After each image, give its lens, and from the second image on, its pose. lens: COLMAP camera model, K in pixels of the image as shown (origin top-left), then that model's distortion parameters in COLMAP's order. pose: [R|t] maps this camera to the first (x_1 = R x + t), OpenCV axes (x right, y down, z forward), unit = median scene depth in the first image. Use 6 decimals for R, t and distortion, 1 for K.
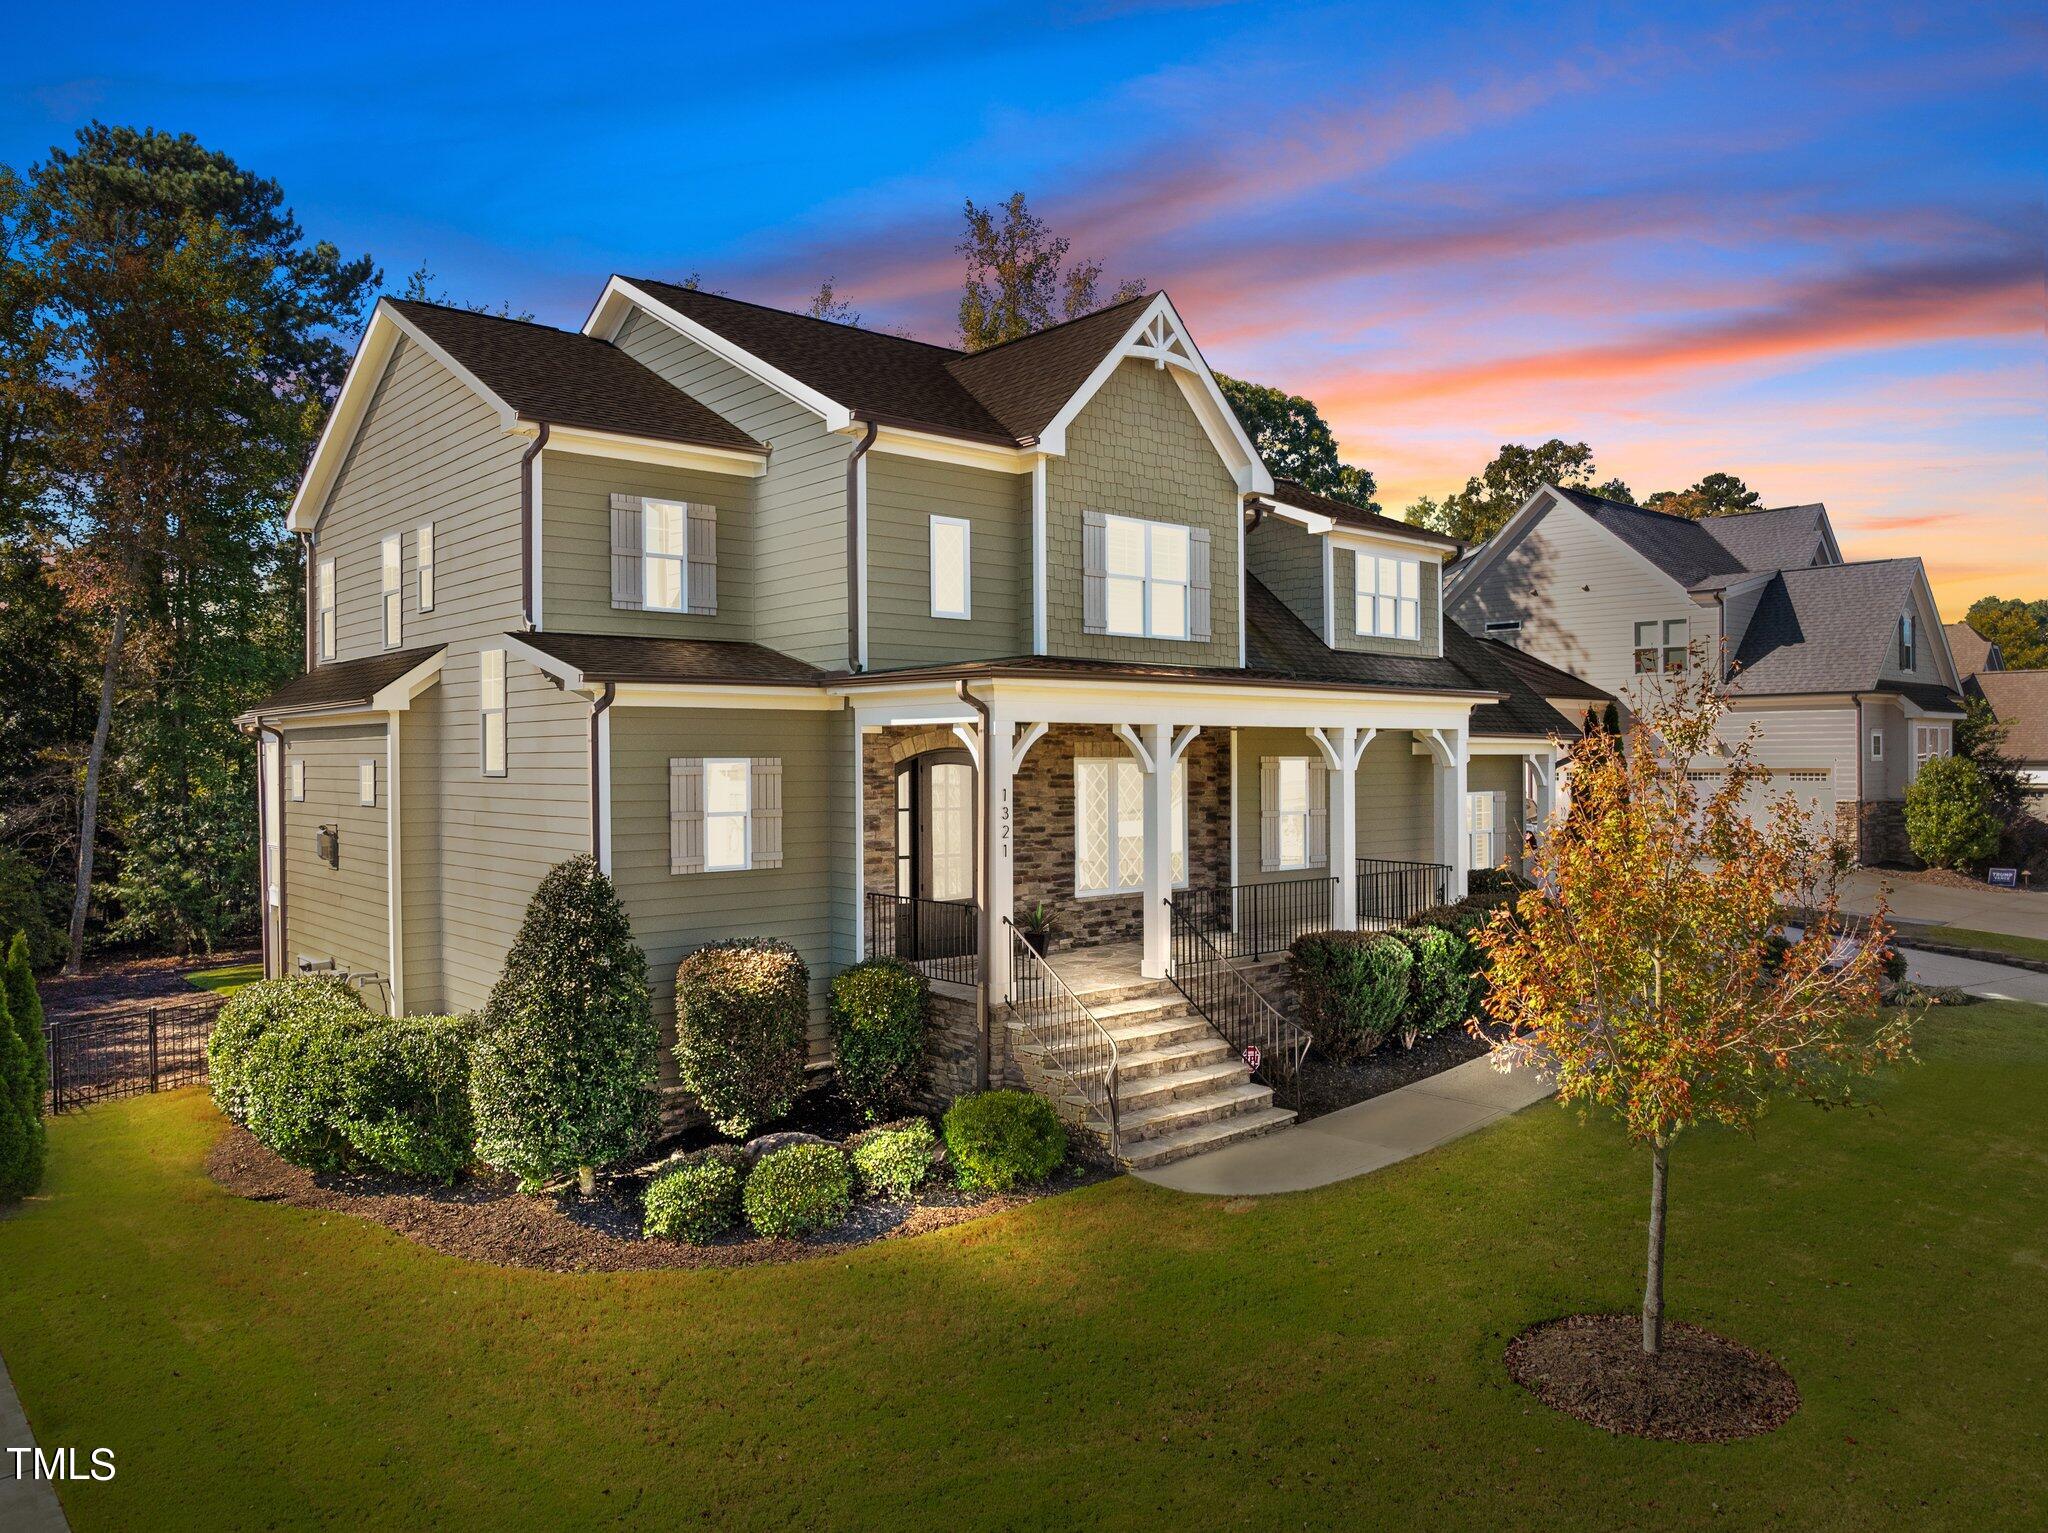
lens RADIAL K [[1452.6, 0, 1024.0], [0, 1452.6, 766.5], [0, 0, 1]] dist [-0.005424, -0.000503]
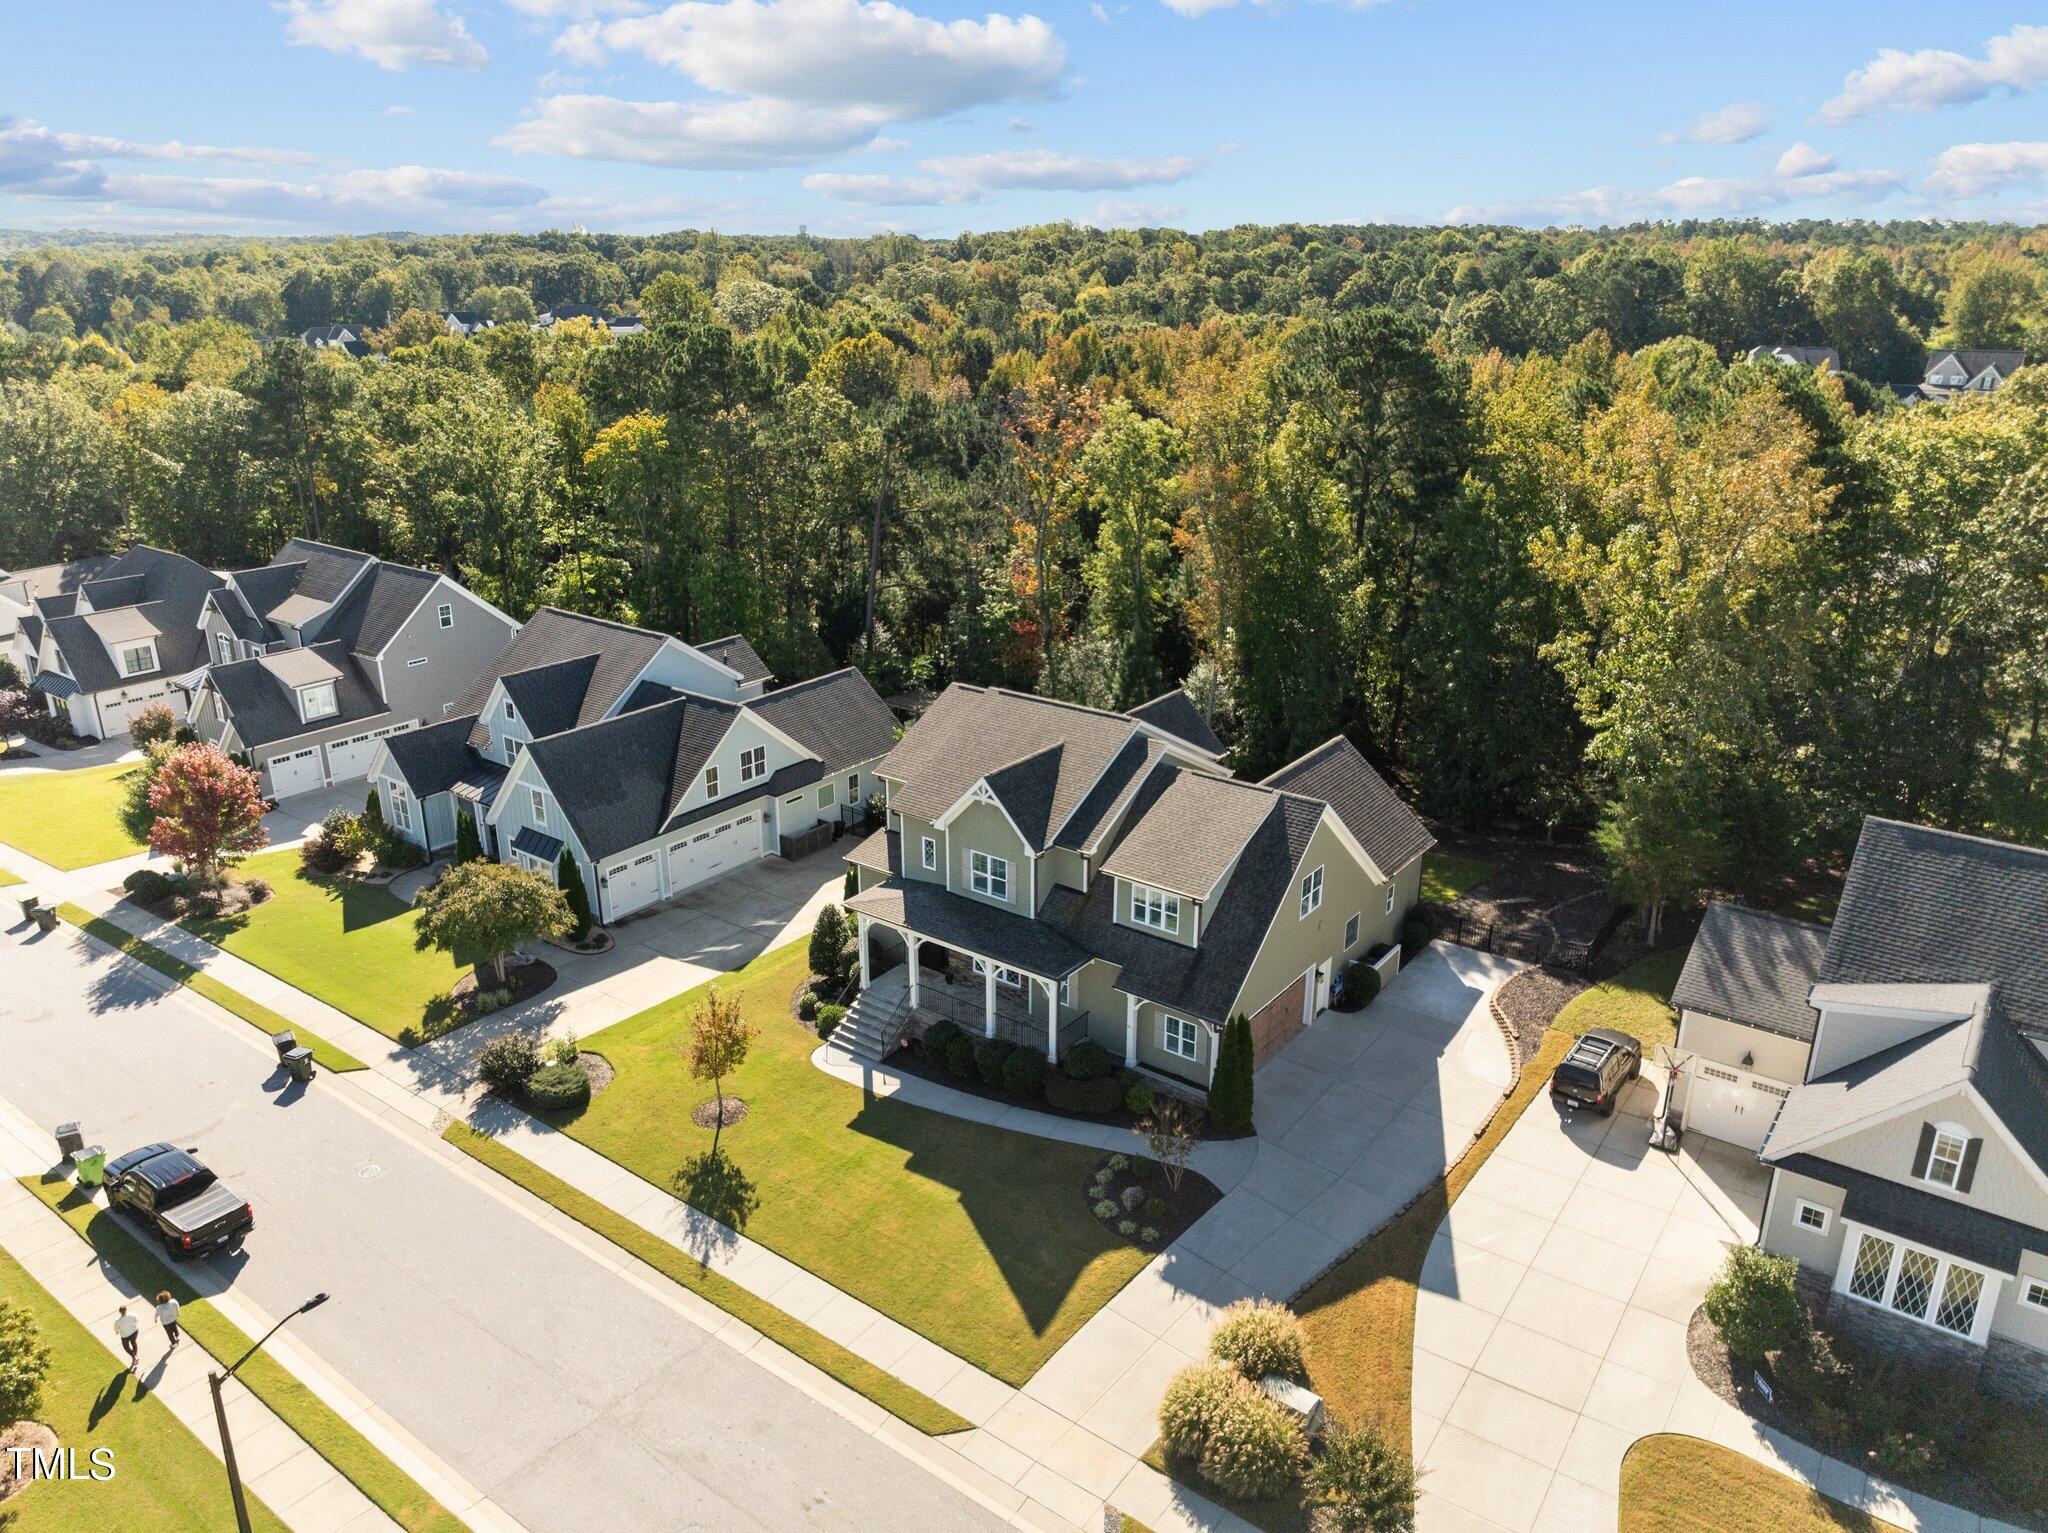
lens RADIAL K [[1416.9, 0, 1024.0], [0, 1416.9, 766.5], [0, 0, 1]] dist [0.000244, 0.008479]
pose [[0.208311, 0.339043, -0.917419, 2.450198], [-0.000675, 0.938045, 0.346512, -1.236939], [0.978063, -0.071563, 0.195634, 0.597298]]
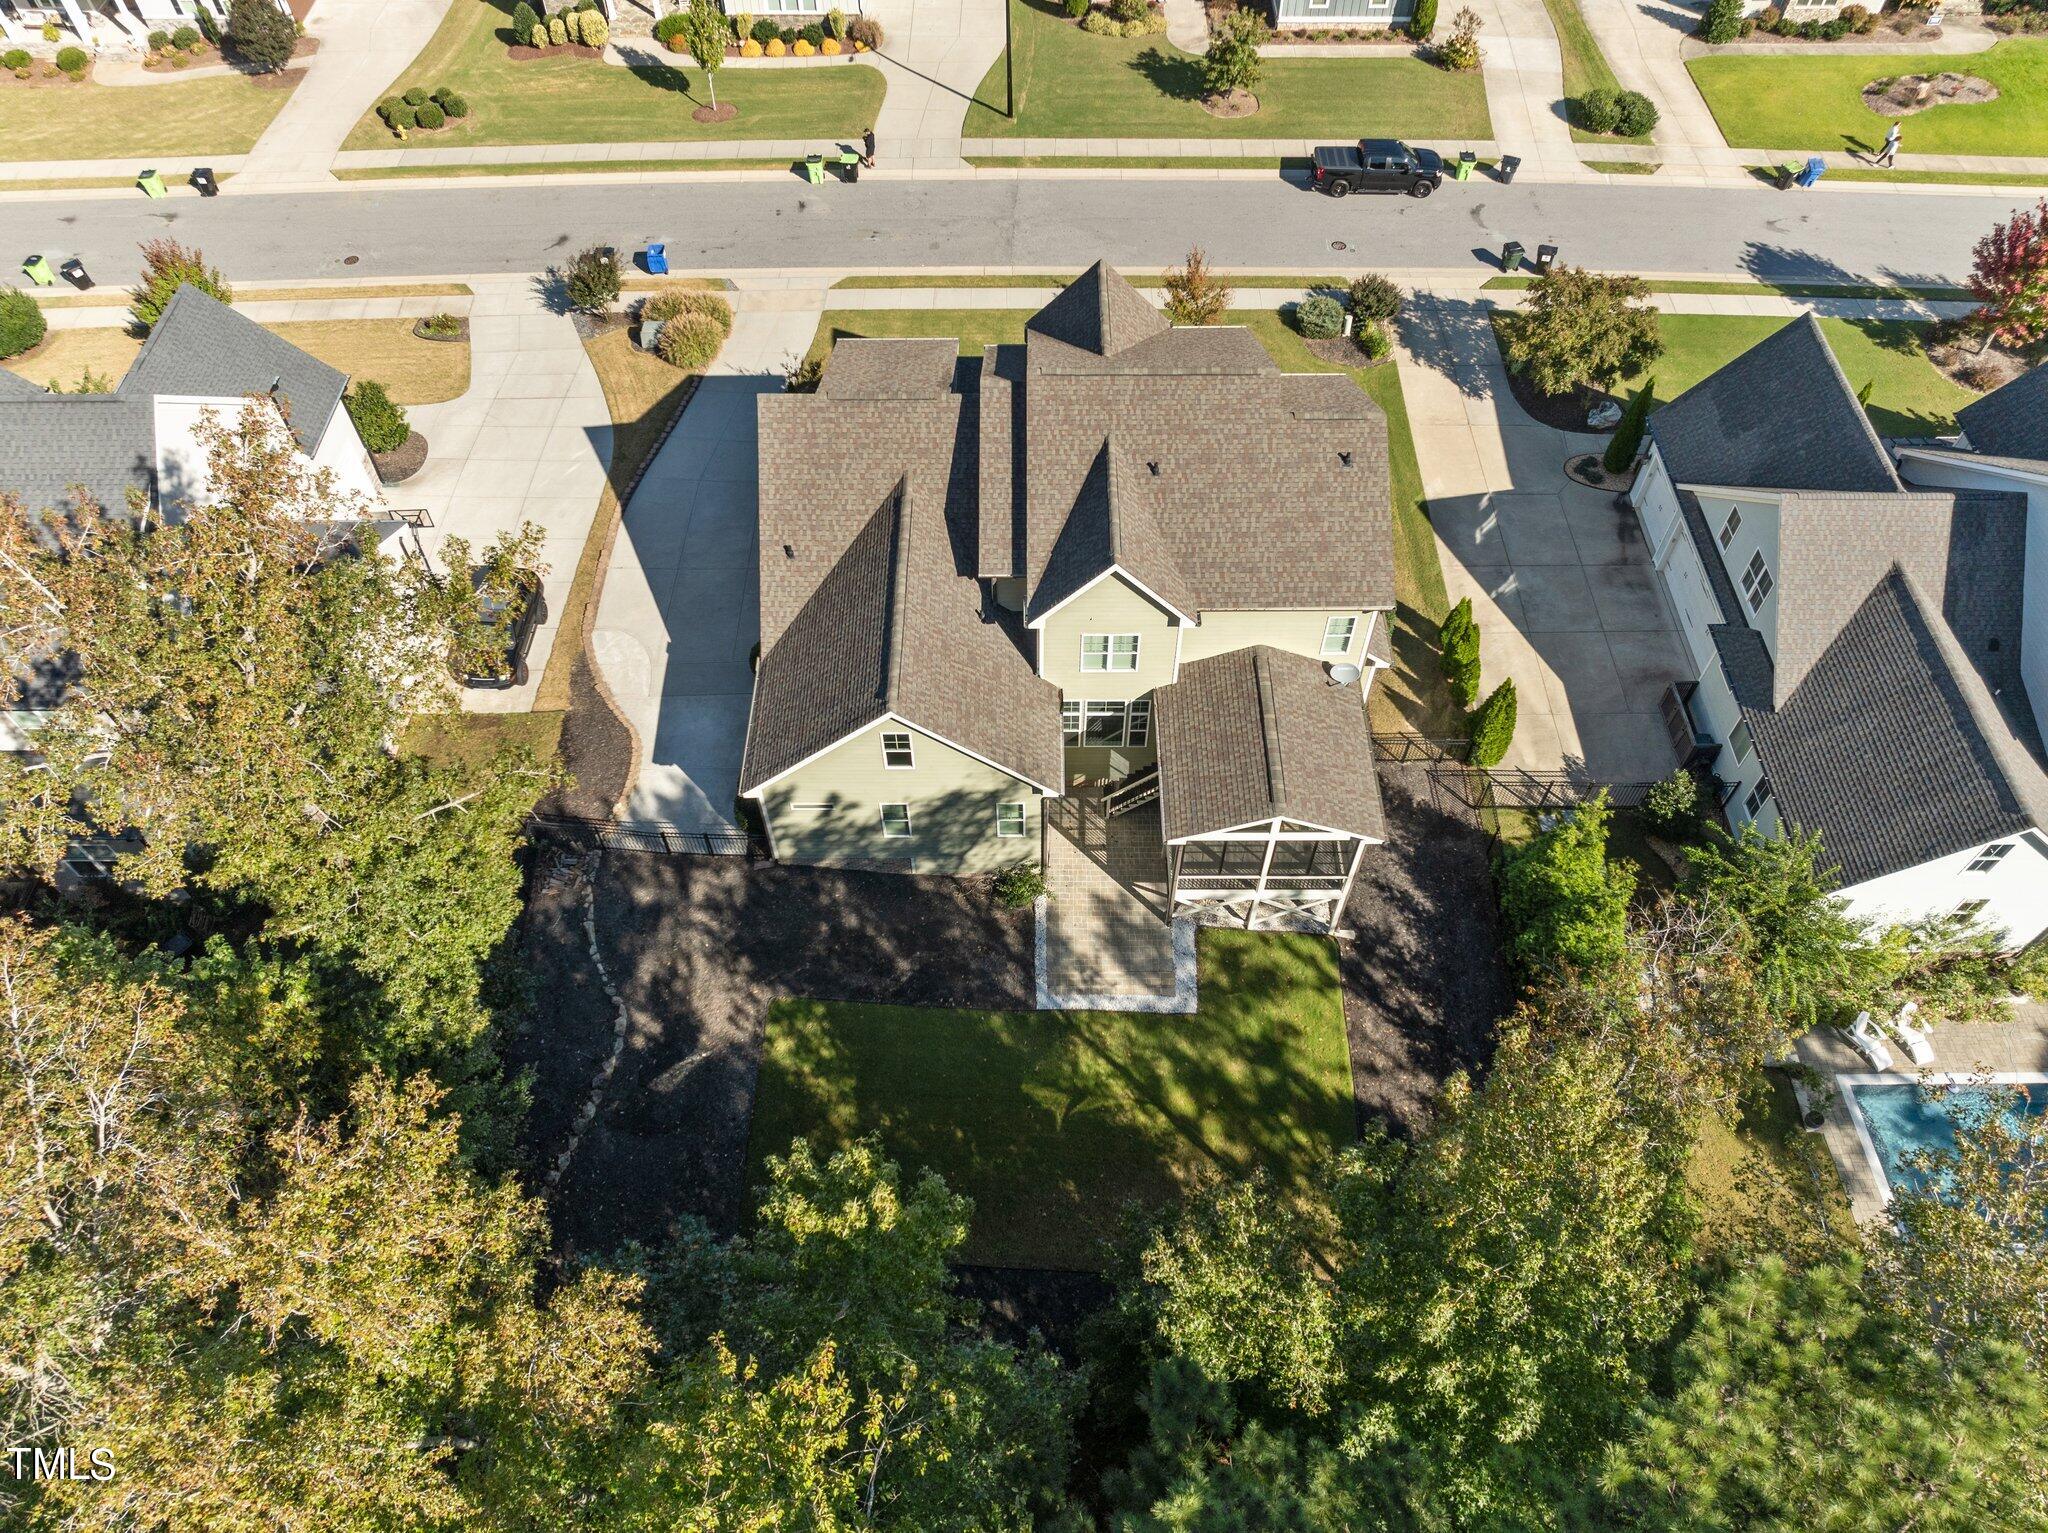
lens RADIAL K [[1418.5, 0, 1037.8], [0, 1418.5, 767.5], [0, 0, 1]] dist [-0.004344, 0.005336]
pose [[-0.756344, -0.524468, 0.390995, -1.168380], [0.003770, 0.594188, 0.804317, -1.706512], [-0.654163, 0.609815, -0.447433, 2.632029]]
